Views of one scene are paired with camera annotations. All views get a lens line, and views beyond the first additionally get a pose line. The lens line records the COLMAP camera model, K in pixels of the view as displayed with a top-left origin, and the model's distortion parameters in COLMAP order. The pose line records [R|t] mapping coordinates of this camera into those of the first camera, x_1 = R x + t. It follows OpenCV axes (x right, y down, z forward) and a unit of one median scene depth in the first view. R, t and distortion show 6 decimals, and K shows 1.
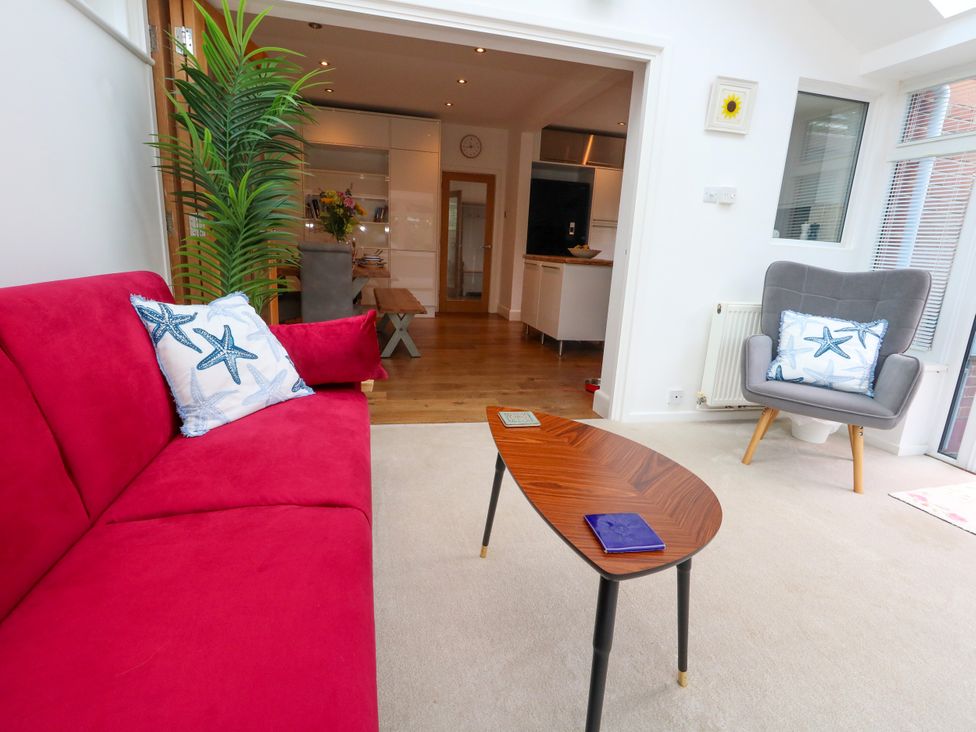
lens RADIAL K [[501.0, 0, 489.5], [0, 501.0, 362.6], [0, 0, 1]] dist [-0.001821, -0.000489]
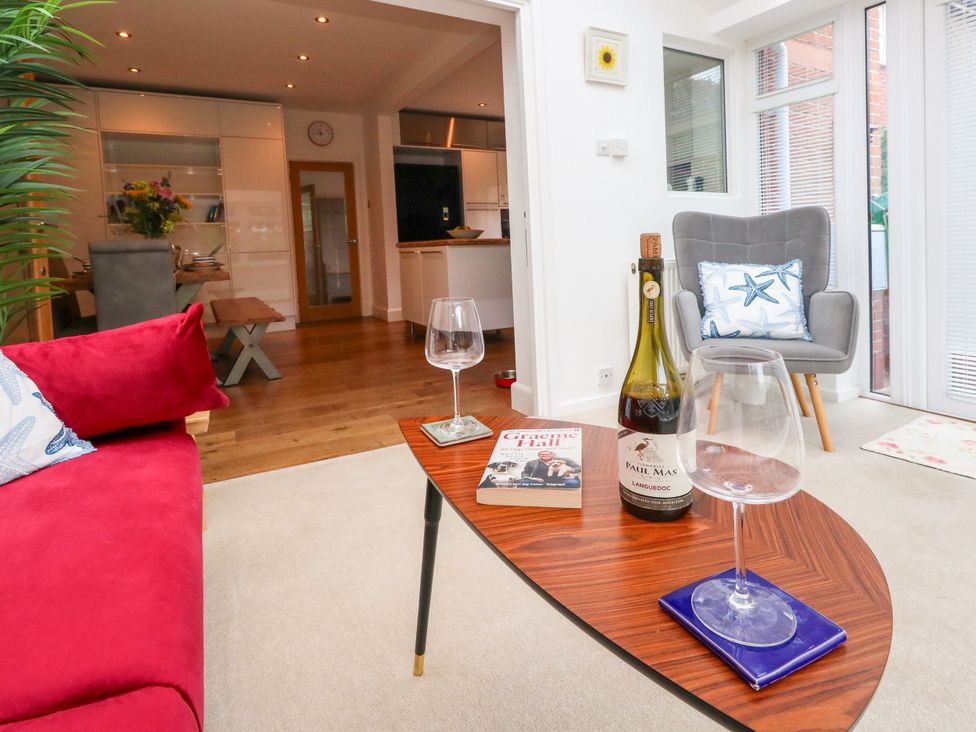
lens RADIAL K [[539.1, 0, 494.1], [0, 539.1, 279.6], [0, 0, 1]] dist [0.003510, 0.000187]
pose [[0.962119, -0.106489, 0.250971, -0.020616], [0.146822, 0.978049, -0.147864, 0.016533], [-0.229716, 0.179111, 0.956635, 0.144657]]
